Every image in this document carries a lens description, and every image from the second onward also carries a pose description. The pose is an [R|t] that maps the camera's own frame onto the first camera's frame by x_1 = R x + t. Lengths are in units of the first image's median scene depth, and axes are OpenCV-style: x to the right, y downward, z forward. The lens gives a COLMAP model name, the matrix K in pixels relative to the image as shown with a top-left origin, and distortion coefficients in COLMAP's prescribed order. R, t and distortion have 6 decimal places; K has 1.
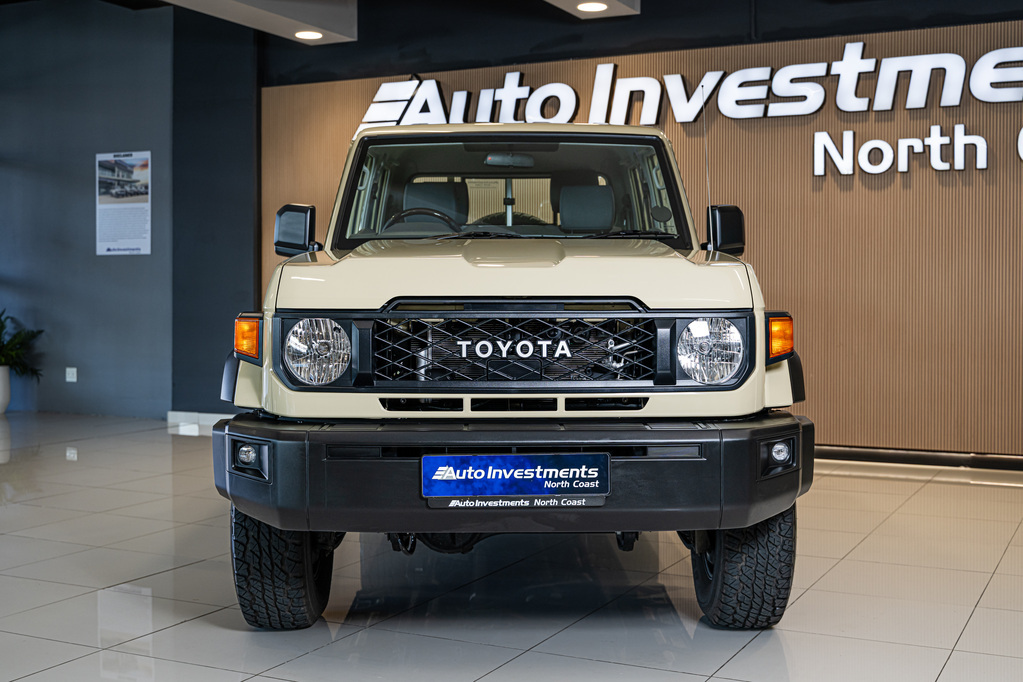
lens RADIAL K [[1282.3, 0, 508.5], [0, 1282.3, 306.9], [0, 0, 1]] dist [-0.008937, 0.000000]
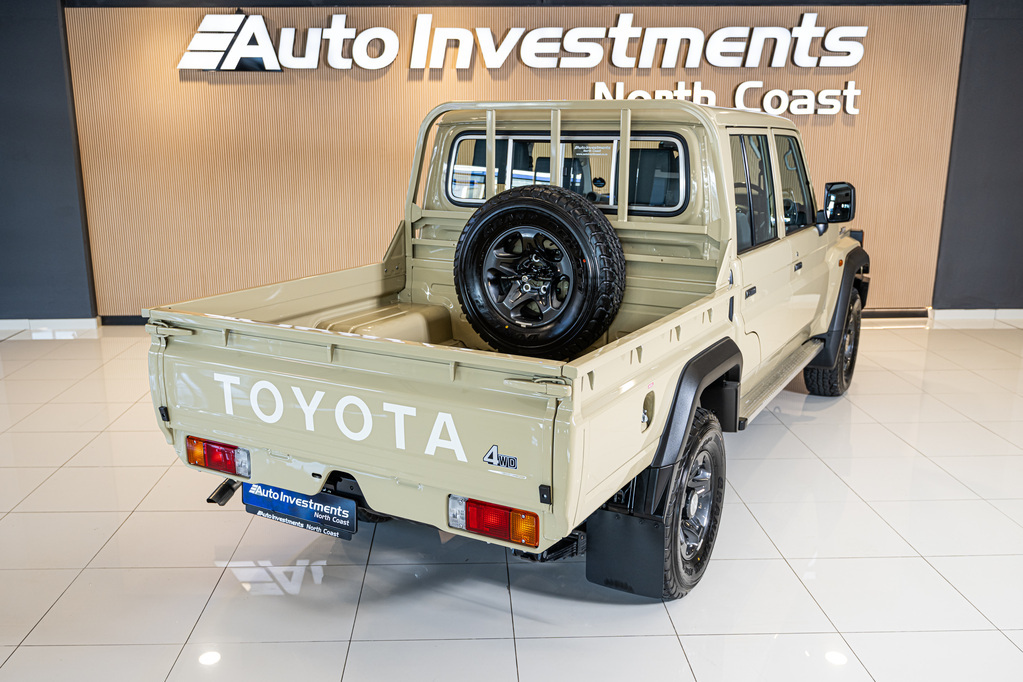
lens RADIAL K [[937.6, 0, 483.7], [0, 937.6, 362.0], [0, 0, 1]] dist [-0.002039, 0.000000]
pose [[0.879669, -0.122654, 0.459497, -0.532772], [0.010808, 0.971078, 0.238519, -0.133519], [-0.475463, -0.204851, 0.855553, 0.246274]]
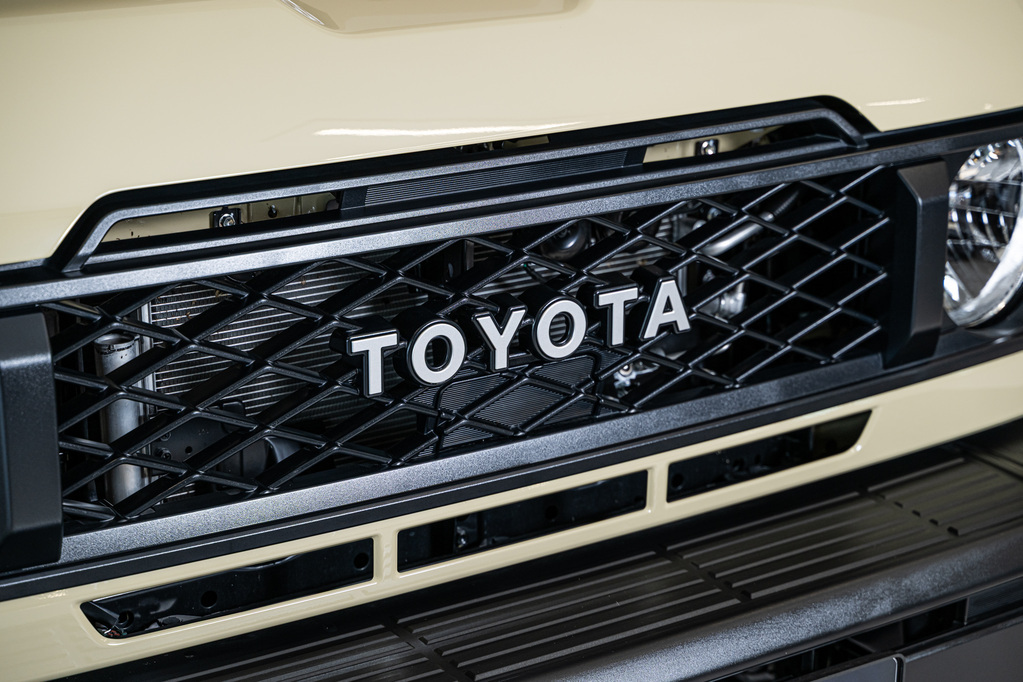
lens RADIAL K [[2225.4, 0, 515.3], [0, 2225.4, 340.4], [0, 0, 1]] dist [-0.023605, 0.000000]
pose [[0.823401, -0.163725, 0.543328, -0.179205], [-0.006624, 0.954635, 0.297706, -0.075358], [-0.567422, -0.248730, 0.784962, 0.428318]]
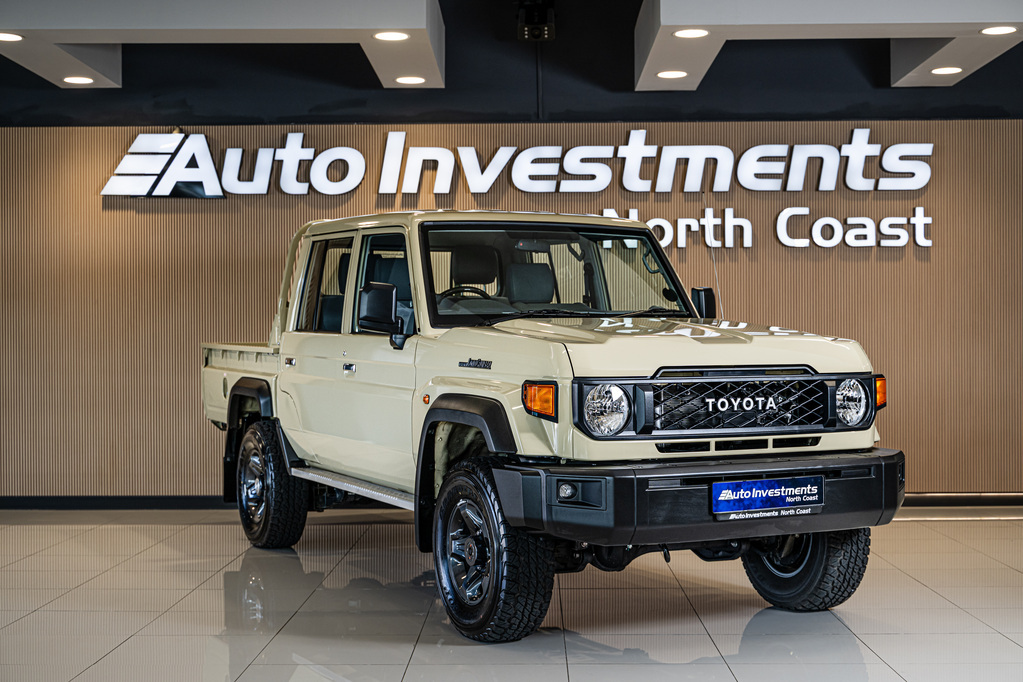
lens RADIAL K [[1592.6, 0, 511.9], [0, 1592.6, 342.8], [0, 0, 1]] dist [-0.010920, 0.000000]
pose [[0.897868, -0.004669, 0.440240, -0.659698], [0.010899, 0.999873, -0.011625, -0.010434], [-0.440130, 0.015236, 0.897805, -0.283763]]
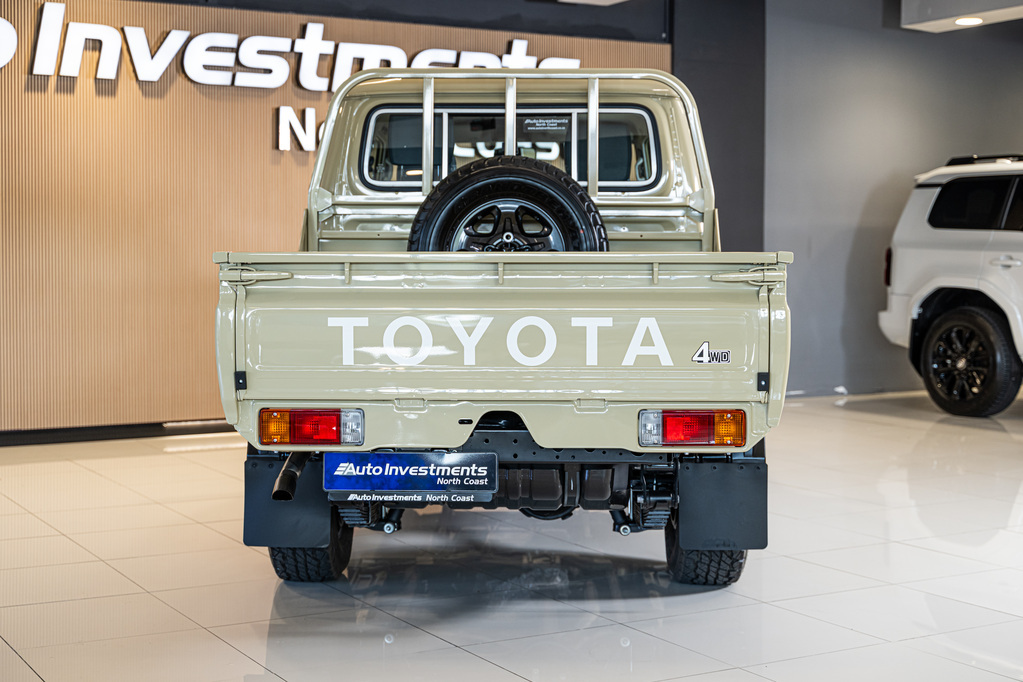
lens RADIAL K [[1534.0, 0, 499.7], [0, 1534.0, 311.7], [0, 0, 1]] dist [-0.023049, 0.000000]
pose [[0.543361, -0.032611, 0.838865, -1.049706], [0.010150, 0.999427, 0.032278, -0.018128], [-0.839437, -0.009025, 0.543381, 0.302535]]
